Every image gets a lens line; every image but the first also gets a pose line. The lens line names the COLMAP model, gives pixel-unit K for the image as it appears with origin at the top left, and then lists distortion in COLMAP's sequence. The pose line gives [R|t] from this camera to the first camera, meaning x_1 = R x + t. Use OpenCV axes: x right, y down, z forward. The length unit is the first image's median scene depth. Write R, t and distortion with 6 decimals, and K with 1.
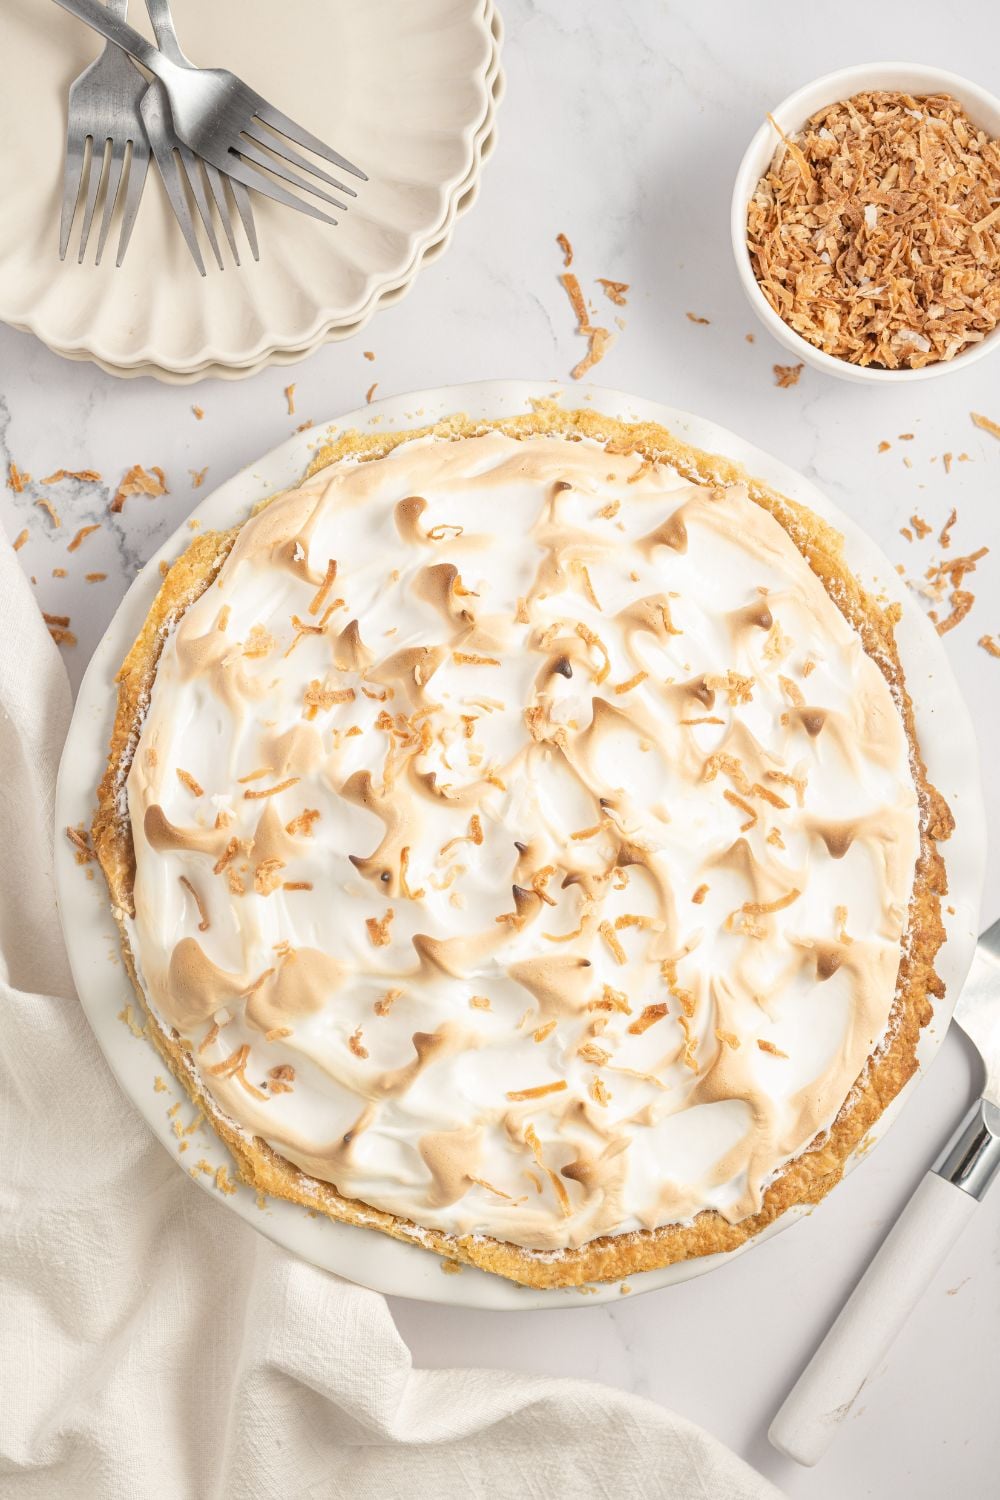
lens RADIAL K [[2055.2, 0, 500.0], [0, 2055.2, 750.0], [0, 0, 1]] dist [-0.042226, -0.001538]
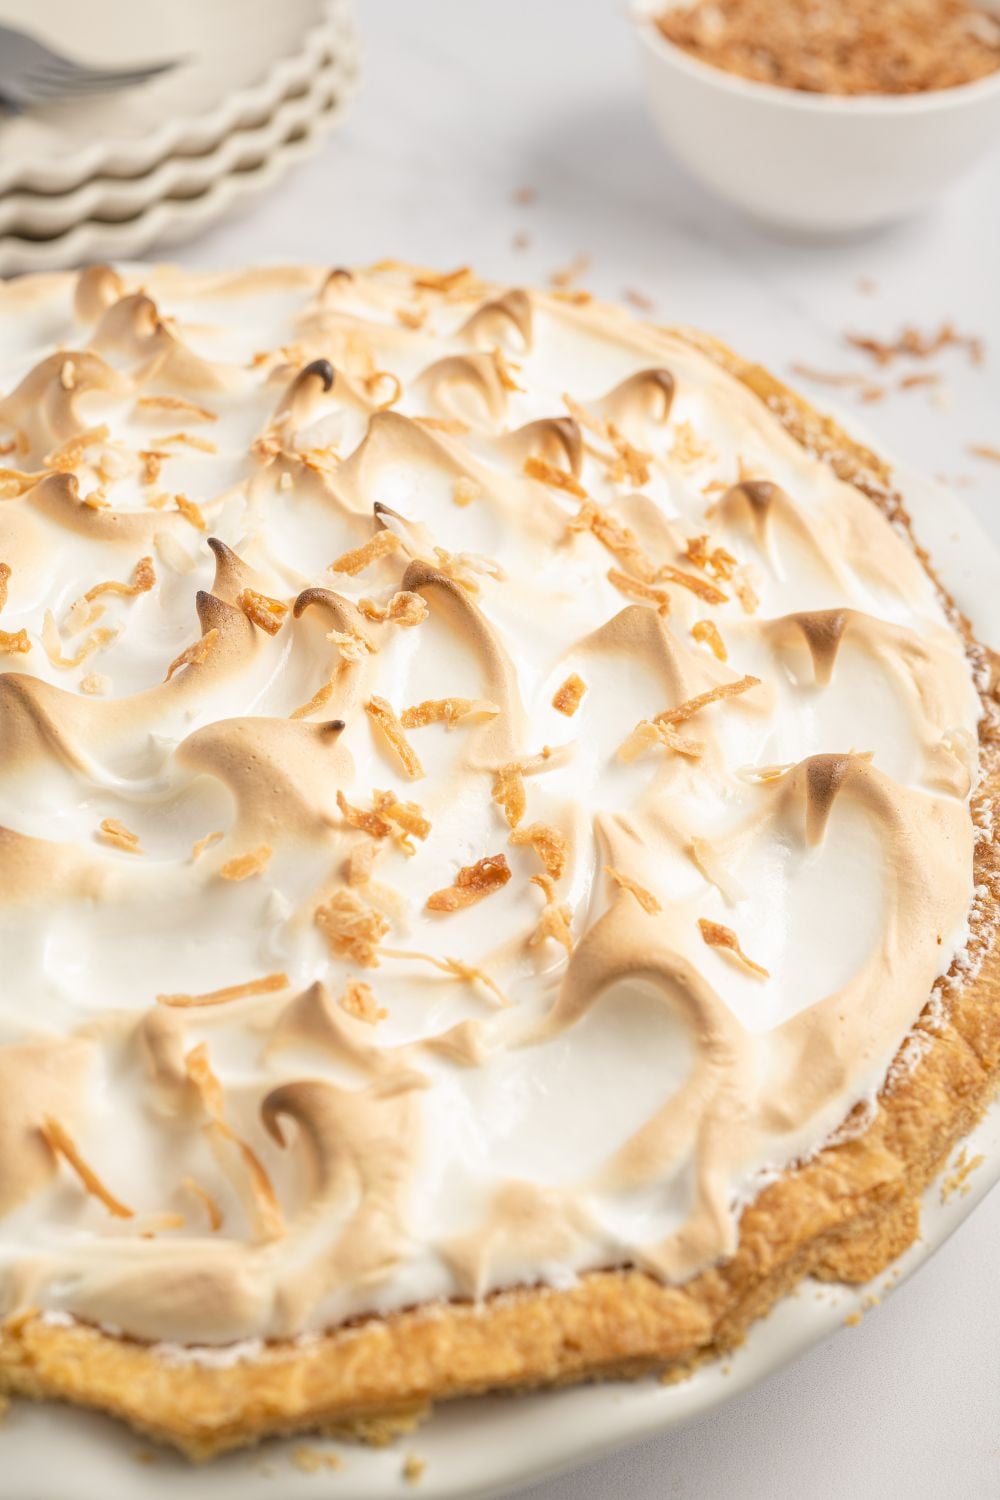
lens RADIAL K [[2295.1, 0, 500.0], [0, 2295.1, 750.0], [0, 0, 1]] dist [-0.013505, -0.180995]
pose [[0.999563, 0.015814, 0.024986, 0.065859], [0.006208, 0.713921, -0.700199, 0.482812], [-0.028911, 0.700048, 0.713510, 0.595930]]
